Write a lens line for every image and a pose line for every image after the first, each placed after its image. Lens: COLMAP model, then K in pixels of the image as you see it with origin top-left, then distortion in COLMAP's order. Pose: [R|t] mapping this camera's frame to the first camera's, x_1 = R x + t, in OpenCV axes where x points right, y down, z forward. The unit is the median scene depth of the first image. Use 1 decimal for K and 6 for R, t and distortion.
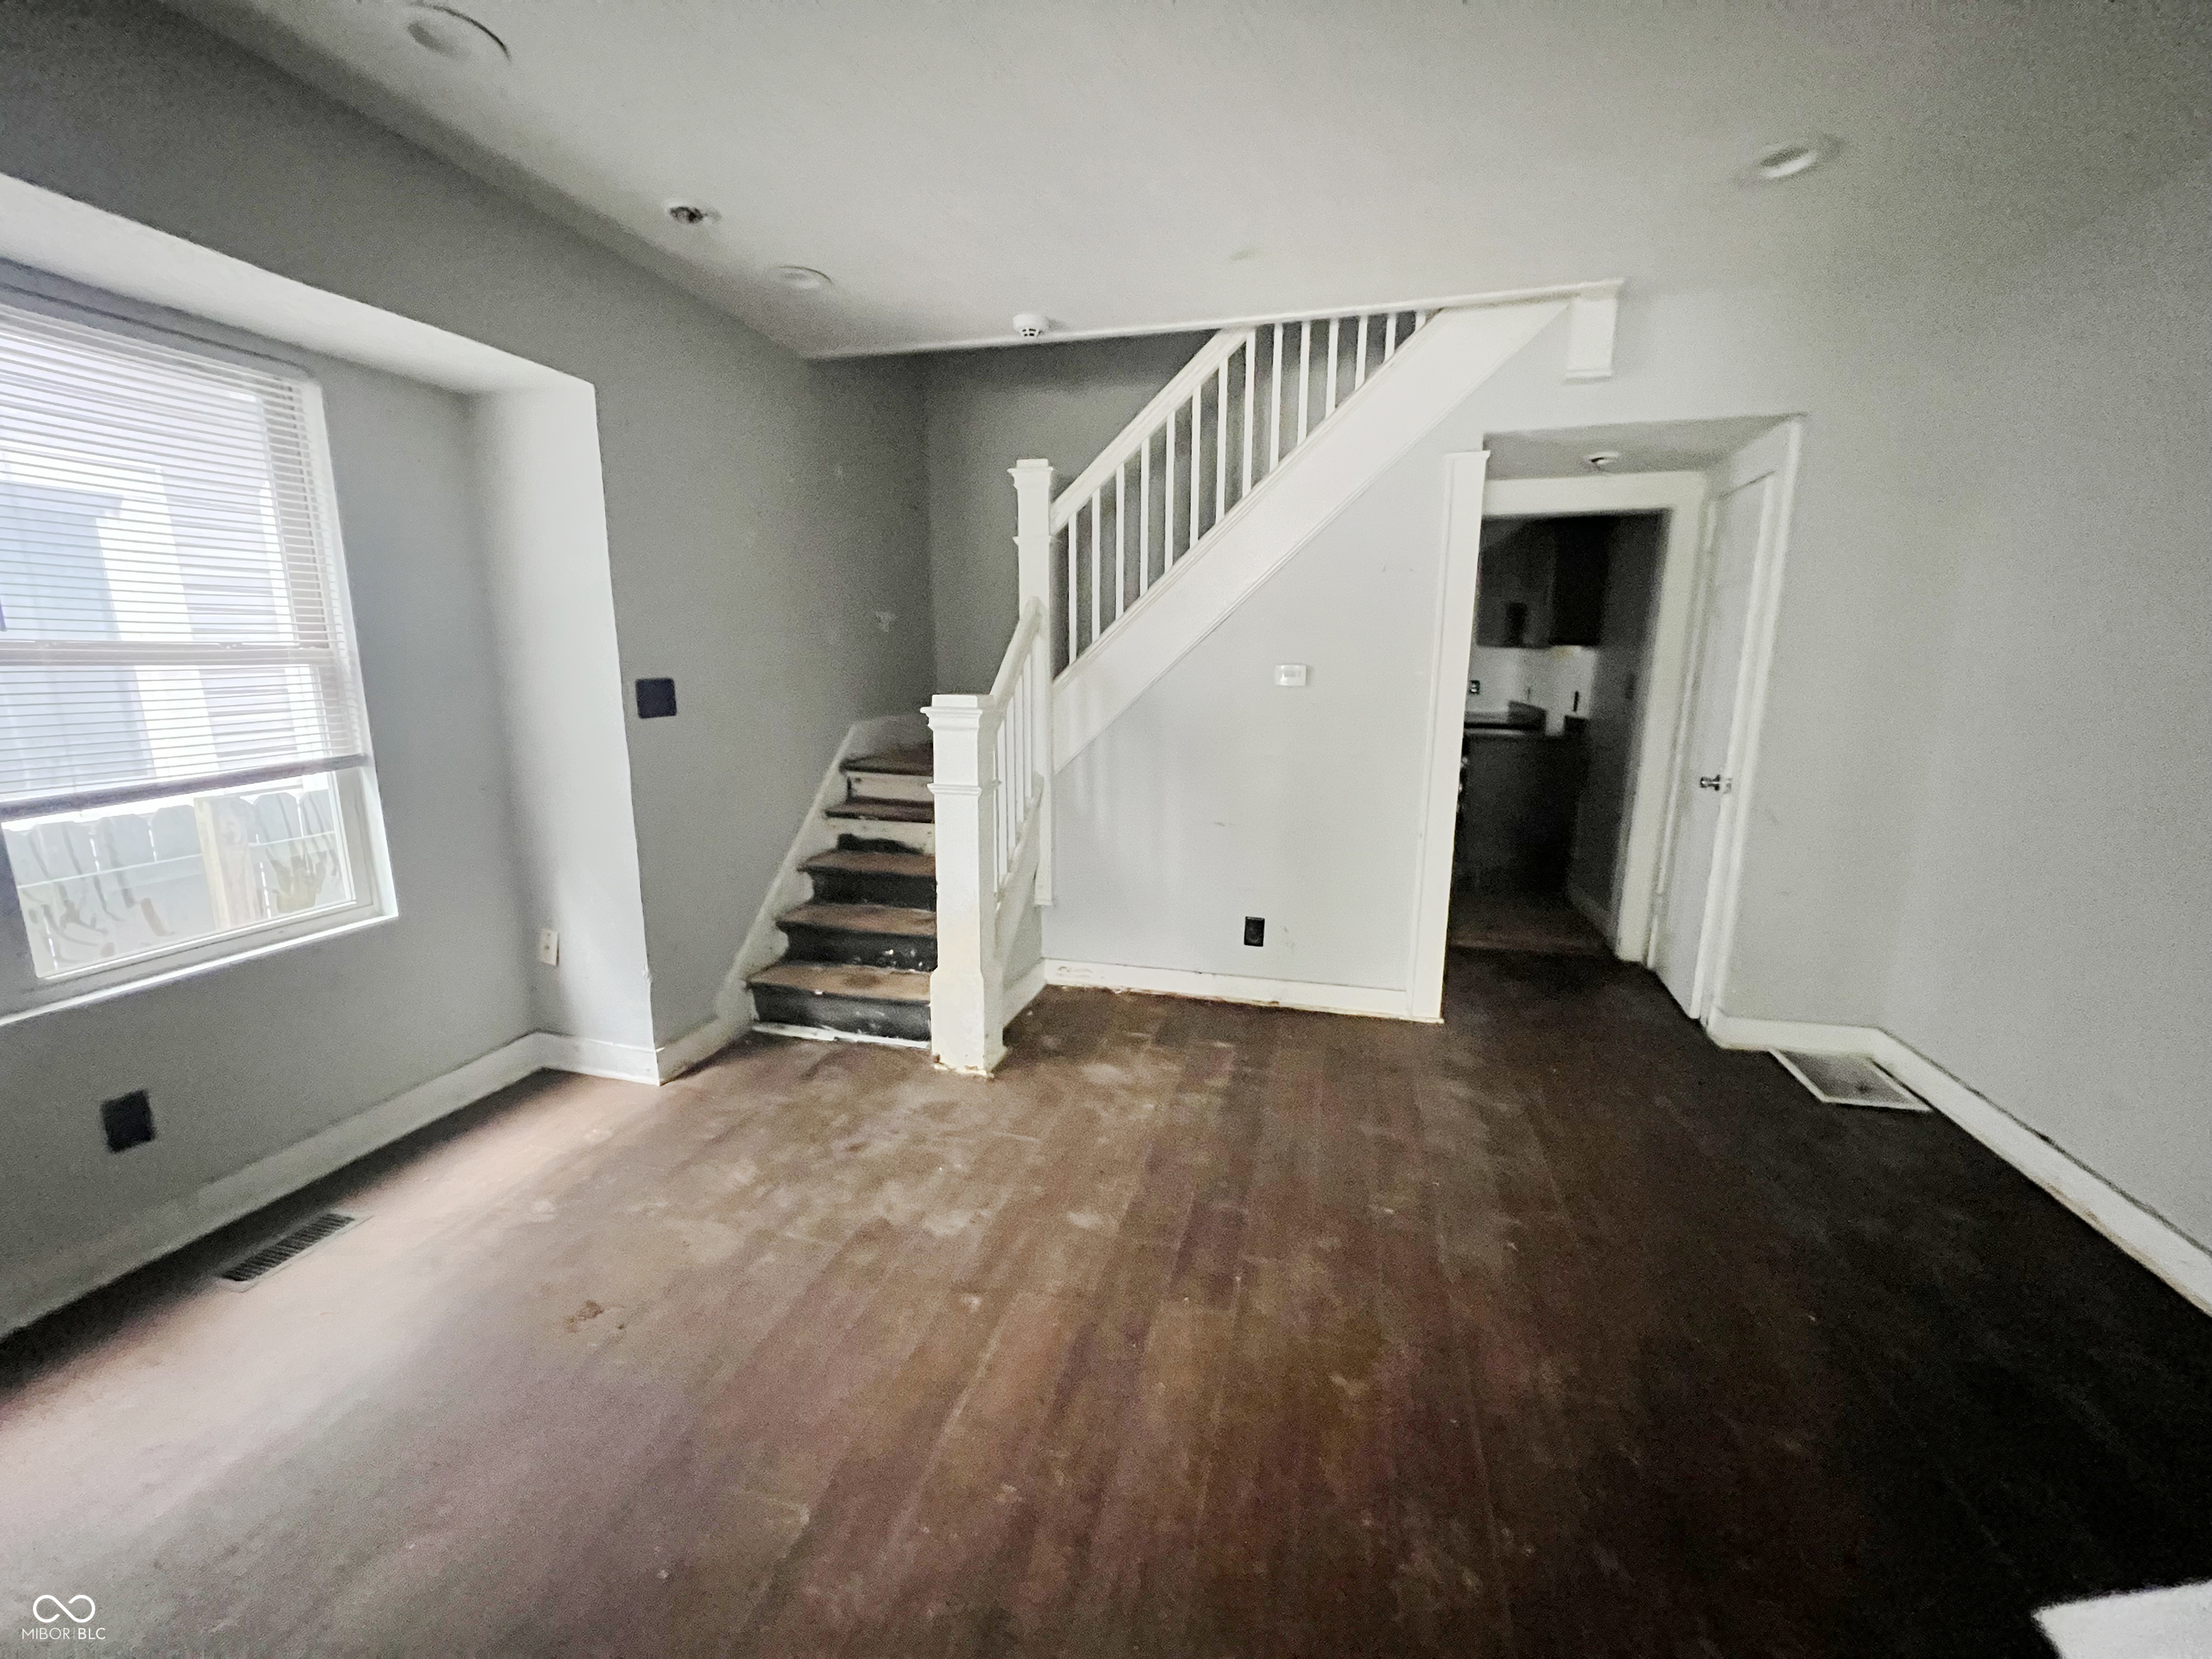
lens RADIAL K [[898.3, 0, 1106.3], [0, 898.3, 828.9], [0, 0, 1]] dist [-0.000187, -0.000428]
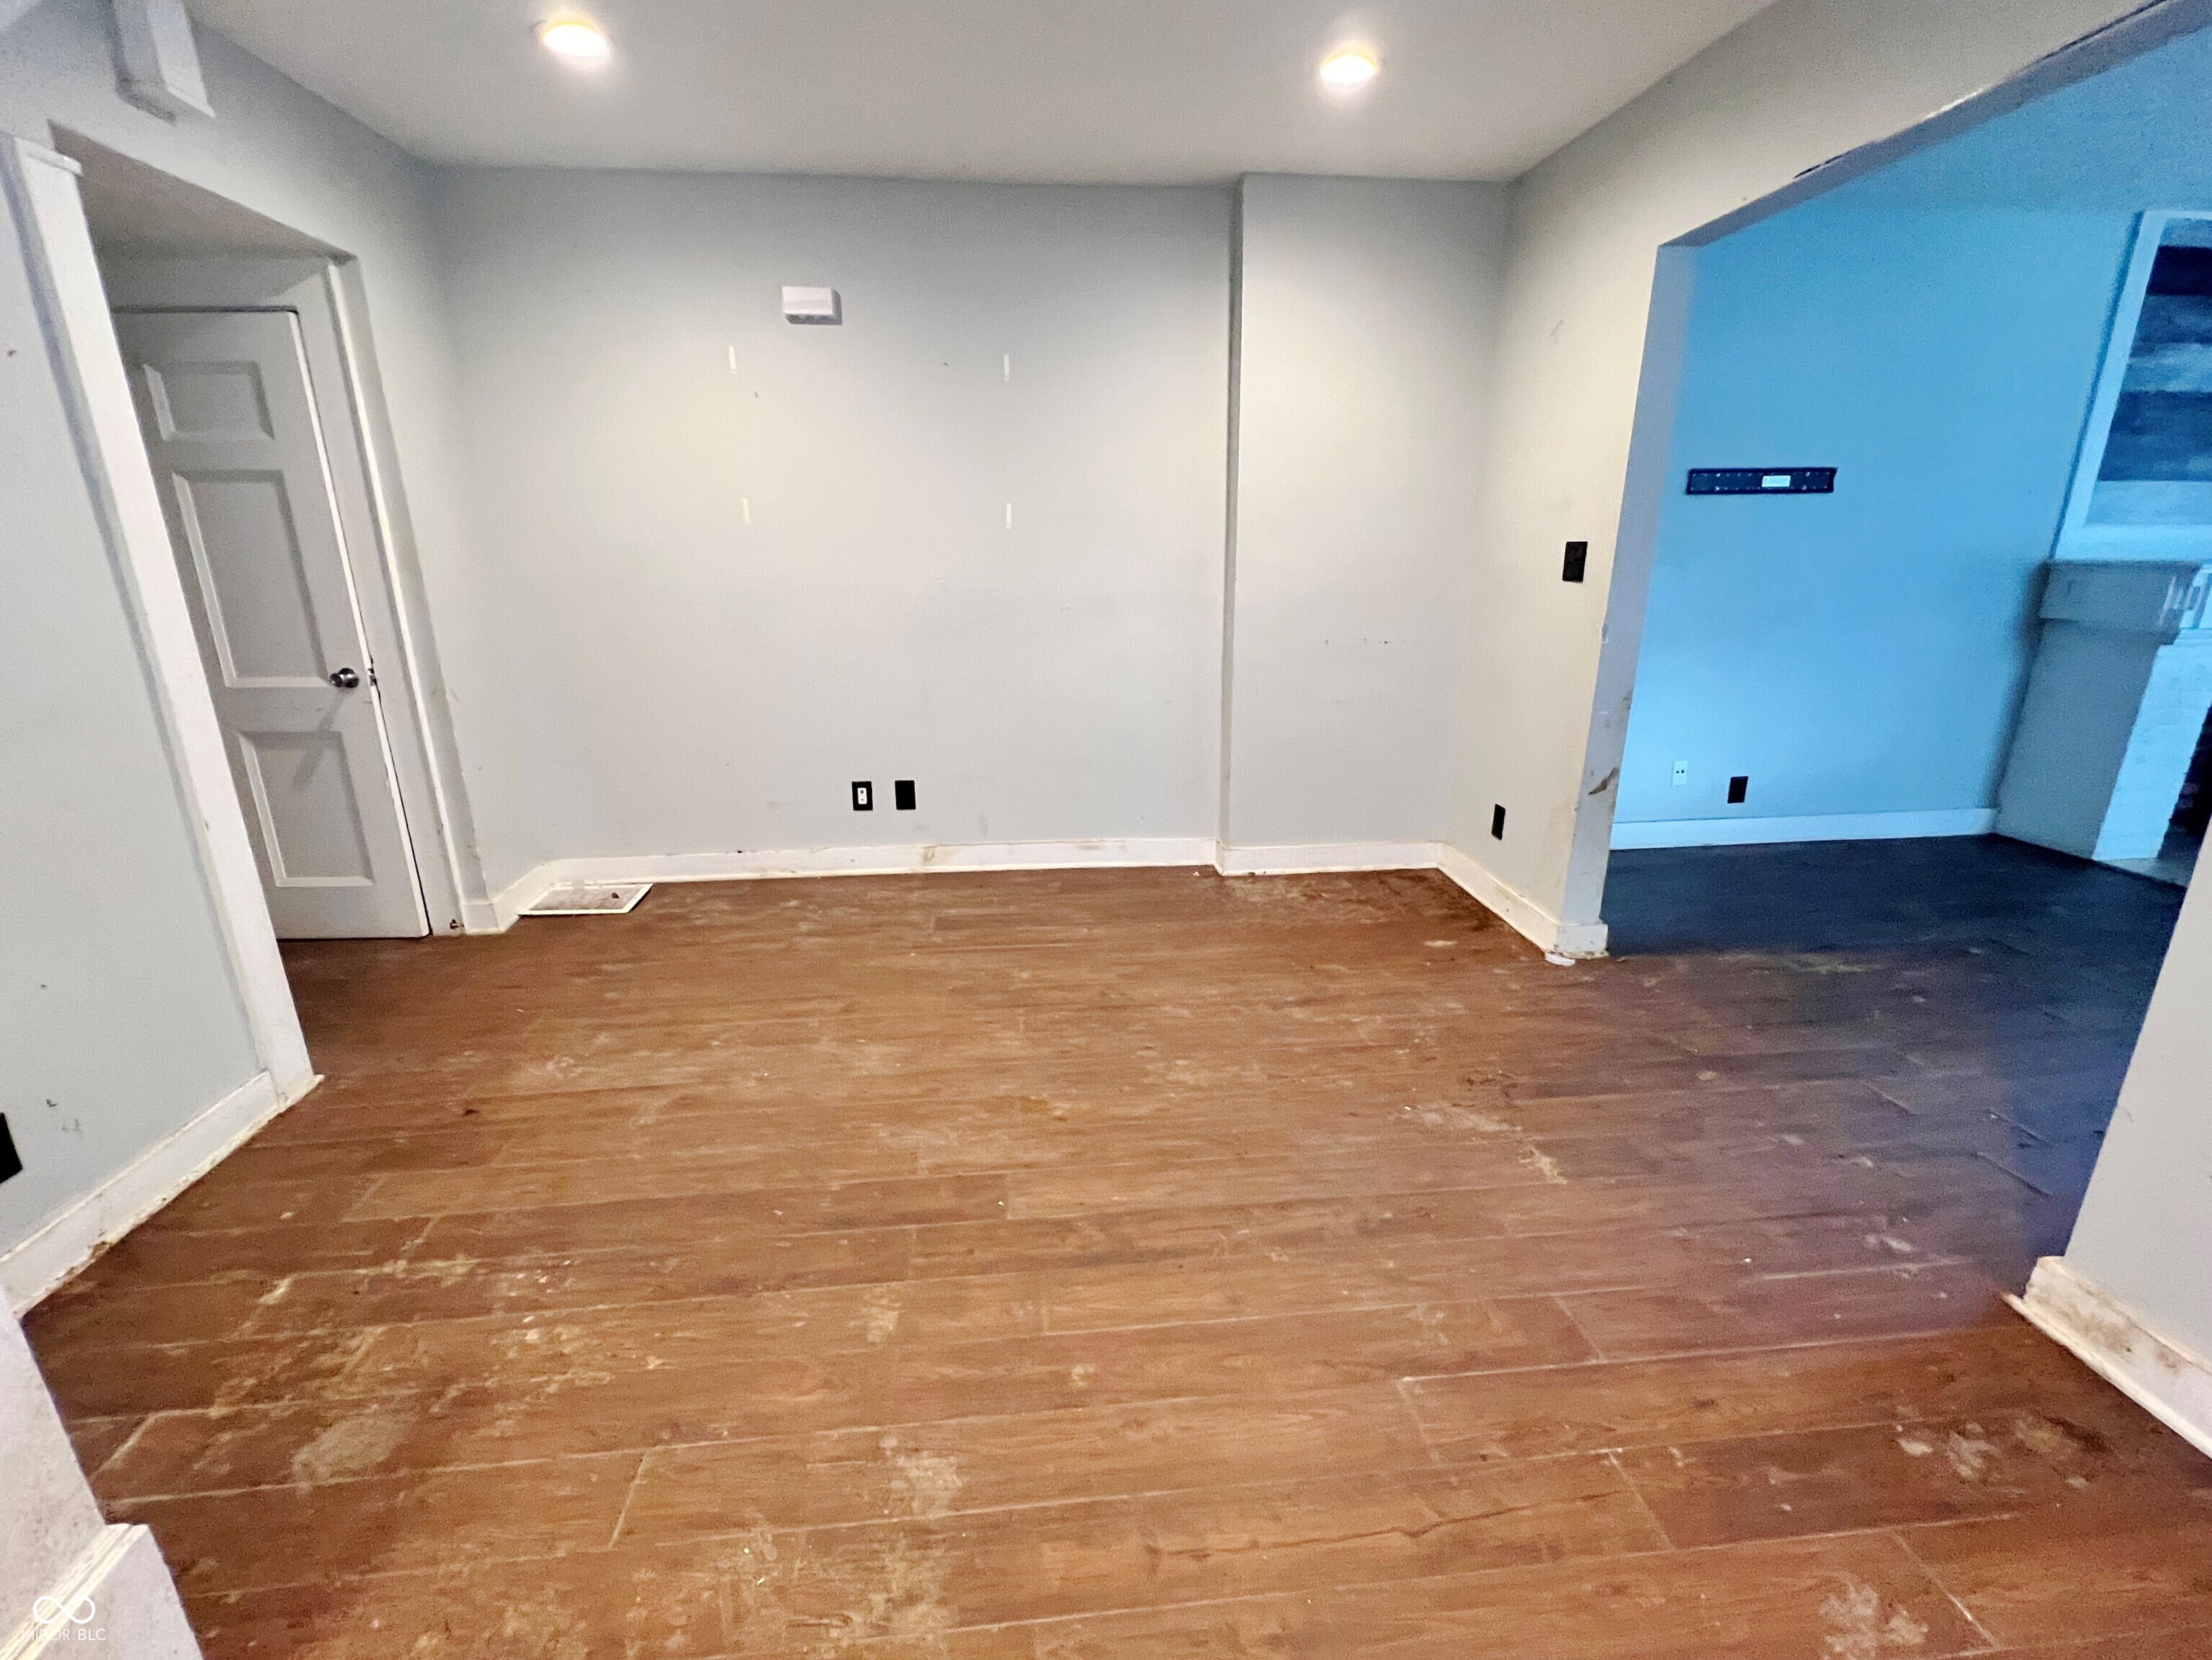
lens RADIAL K [[944.9, 0, 1104.1], [0, 944.9, 820.9], [0, 0, 1]] dist [0.000601, -0.000117]
pose [[-0.347879, -0.264577, 0.899433, -0.554084], [0.183045, 0.921725, 0.341932, -0.130298], [-0.919497, 0.283588, -0.272220, 0.781592]]
